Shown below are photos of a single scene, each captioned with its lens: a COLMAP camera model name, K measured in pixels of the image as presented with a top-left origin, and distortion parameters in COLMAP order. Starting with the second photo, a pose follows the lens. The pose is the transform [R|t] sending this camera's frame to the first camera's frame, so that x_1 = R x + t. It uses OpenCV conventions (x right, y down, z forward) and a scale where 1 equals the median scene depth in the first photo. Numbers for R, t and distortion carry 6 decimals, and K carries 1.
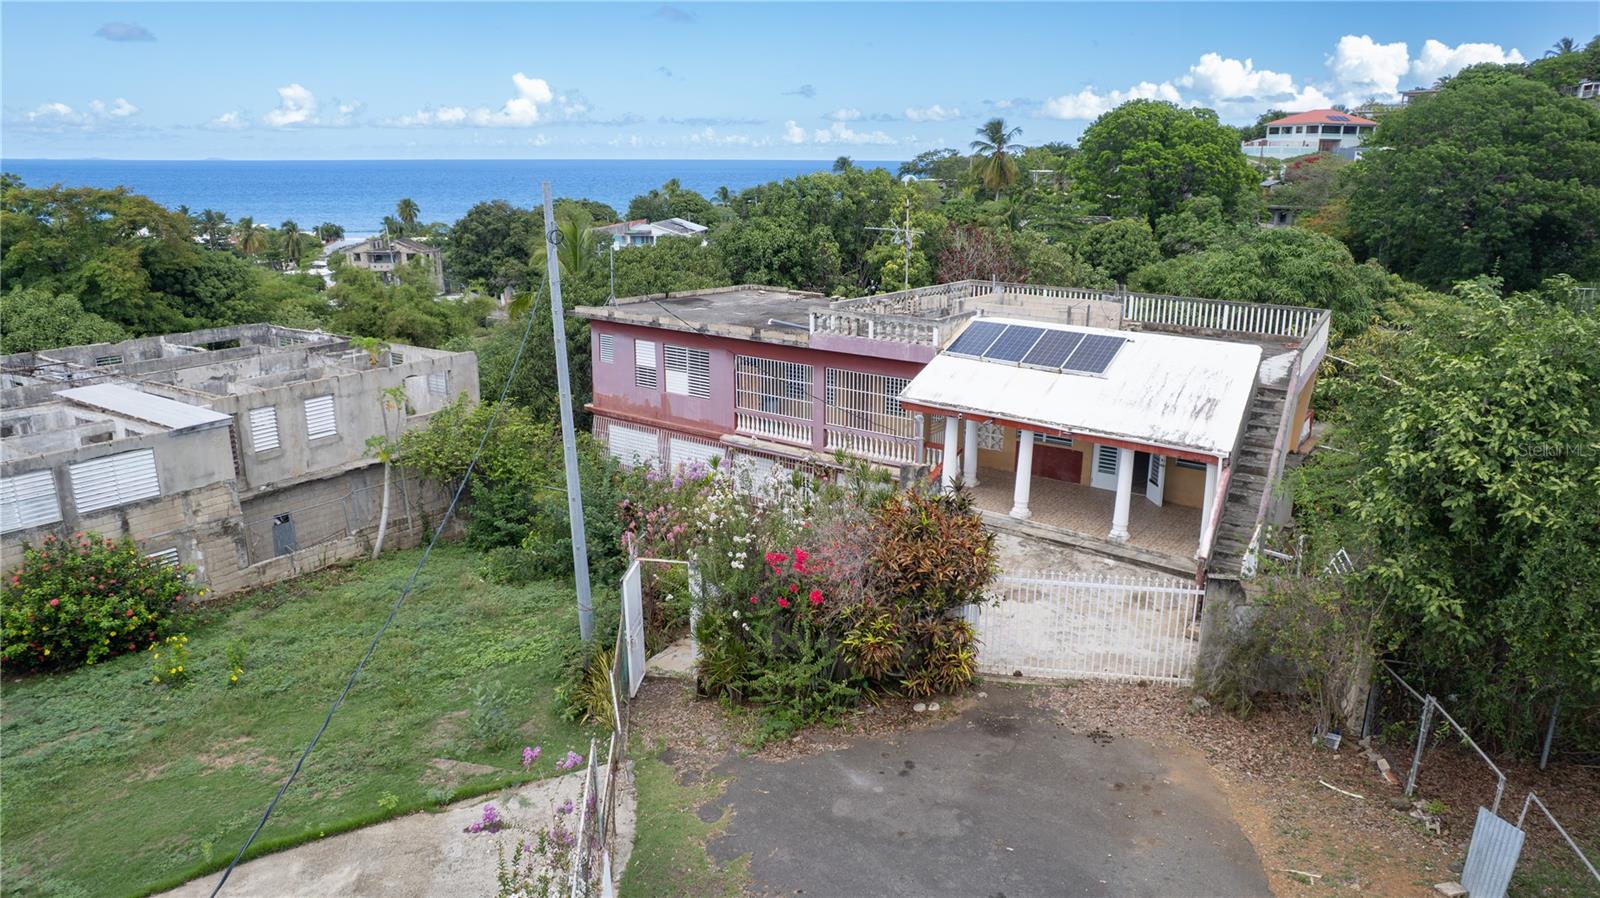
lens RADIAL K [[1027.3, 0, 800.0], [0, 1027.3, 449.0], [0, 0, 1]] dist [-0.074962, 0.068842]
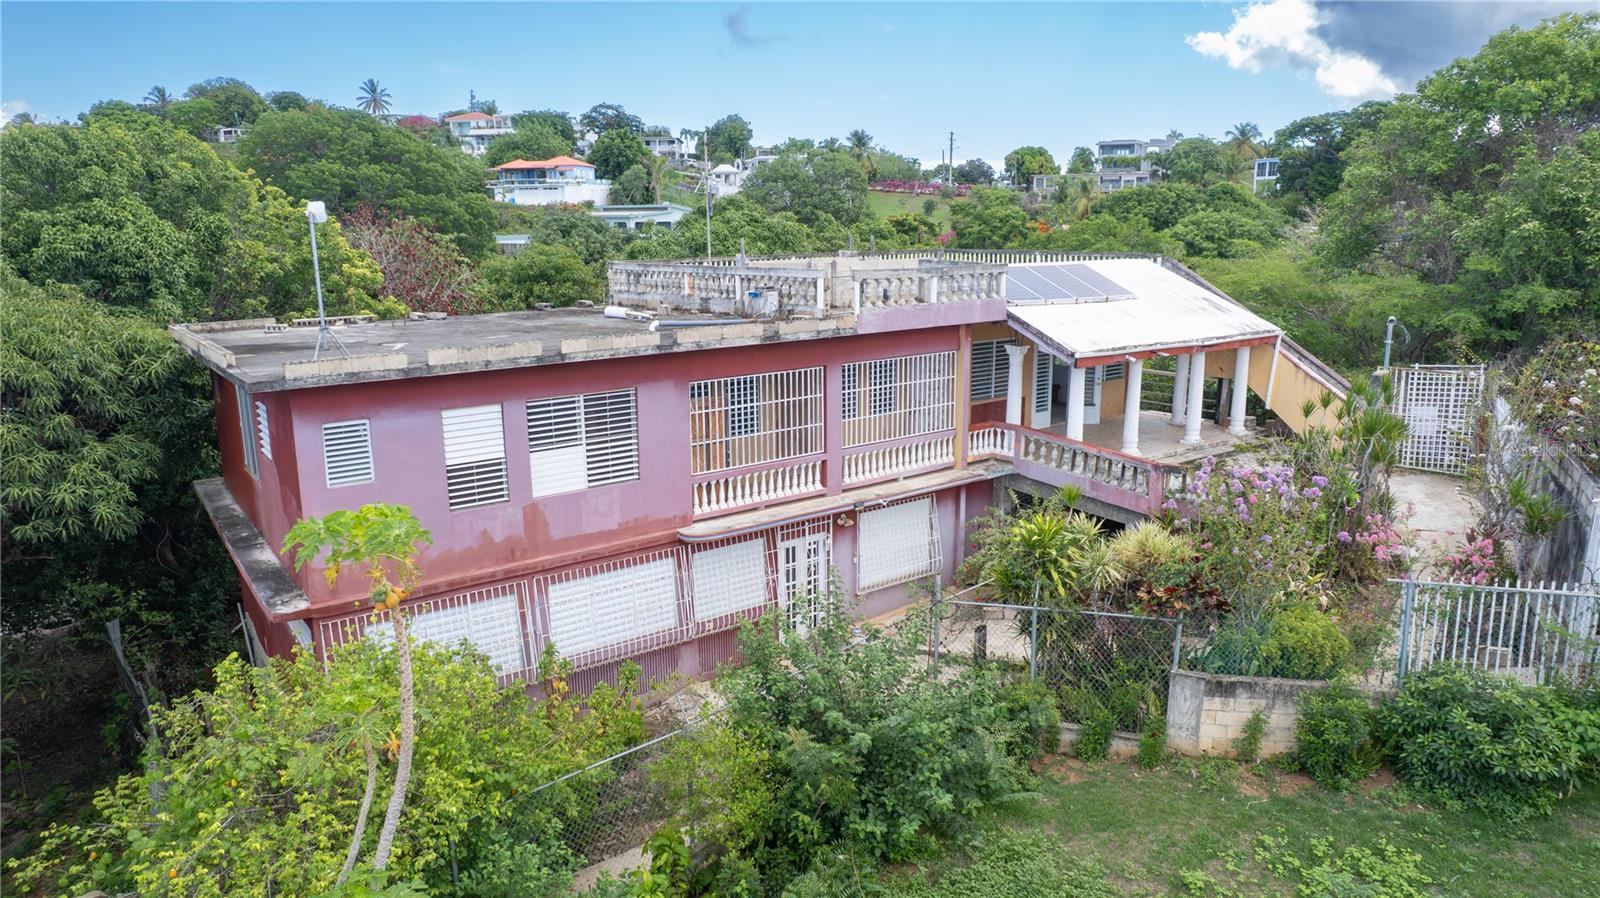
lens RADIAL K [[1027.3, 0, 800.0], [0, 1027.3, 449.0], [0, 0, 1]] dist [-0.074962, 0.068842]
pose [[0.254089, -0.213735, 0.943269, -0.582145], [0.269302, 0.952342, 0.143249, -0.120064], [-0.928932, 0.217627, 0.299539, 0.771884]]
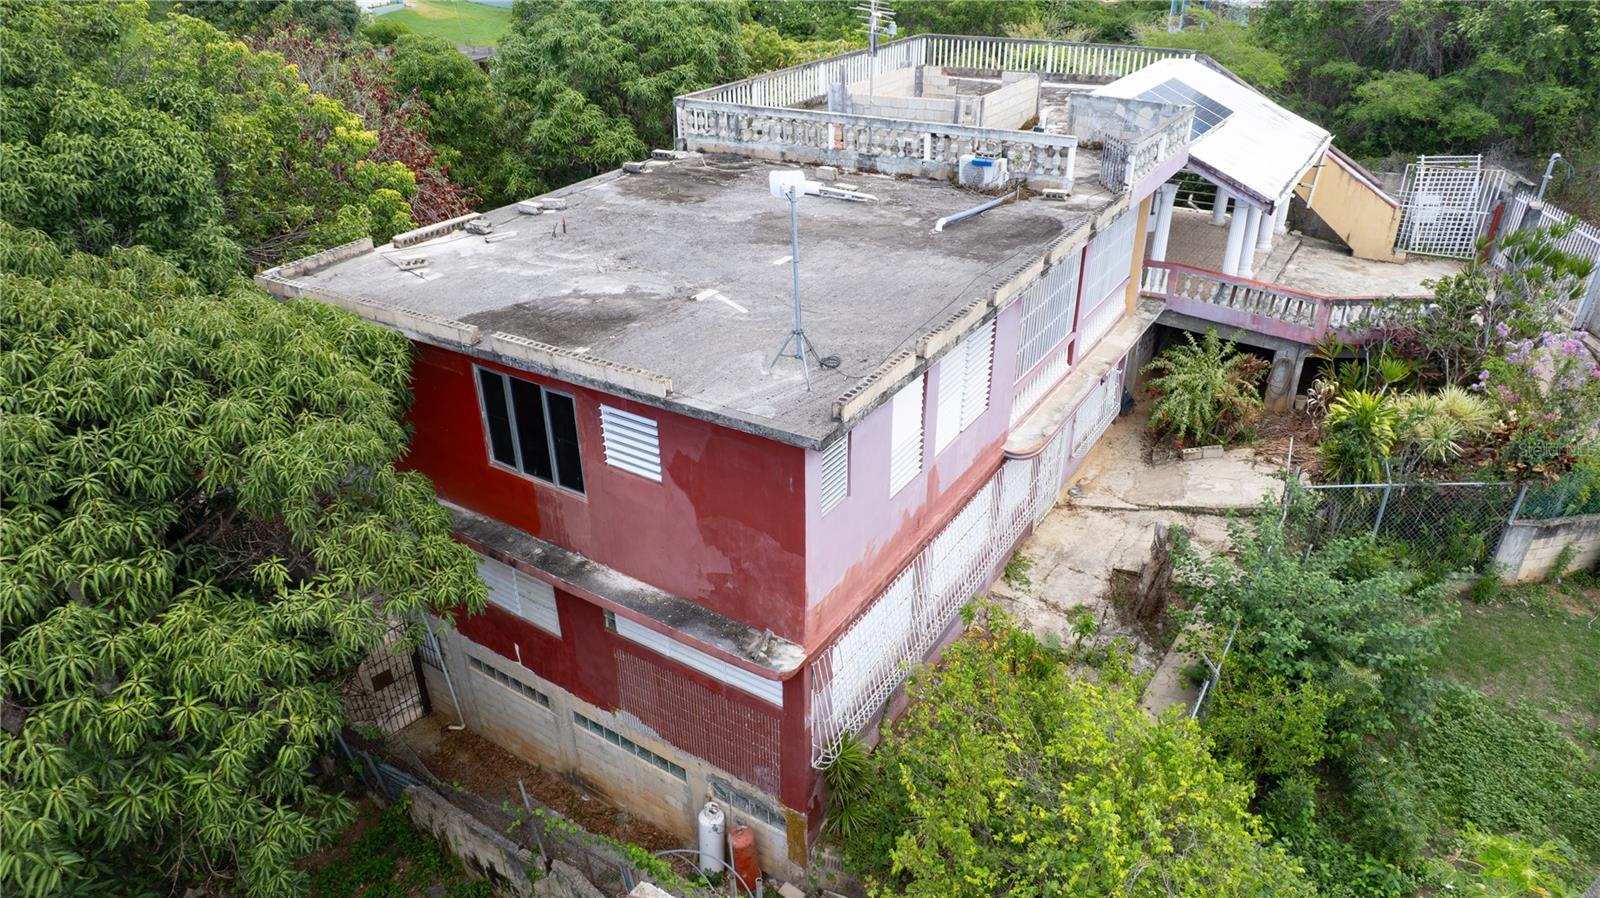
lens RADIAL K [[1027.3, 0, 800.0], [0, 1027.3, 449.0], [0, 0, 1]] dist [-0.074962, 0.068842]
pose [[-0.111462, -0.482400, 0.868830, -0.528094], [0.278171, 0.824184, 0.493297, -0.309417], [-0.954042, 0.296668, 0.042324, 1.094678]]
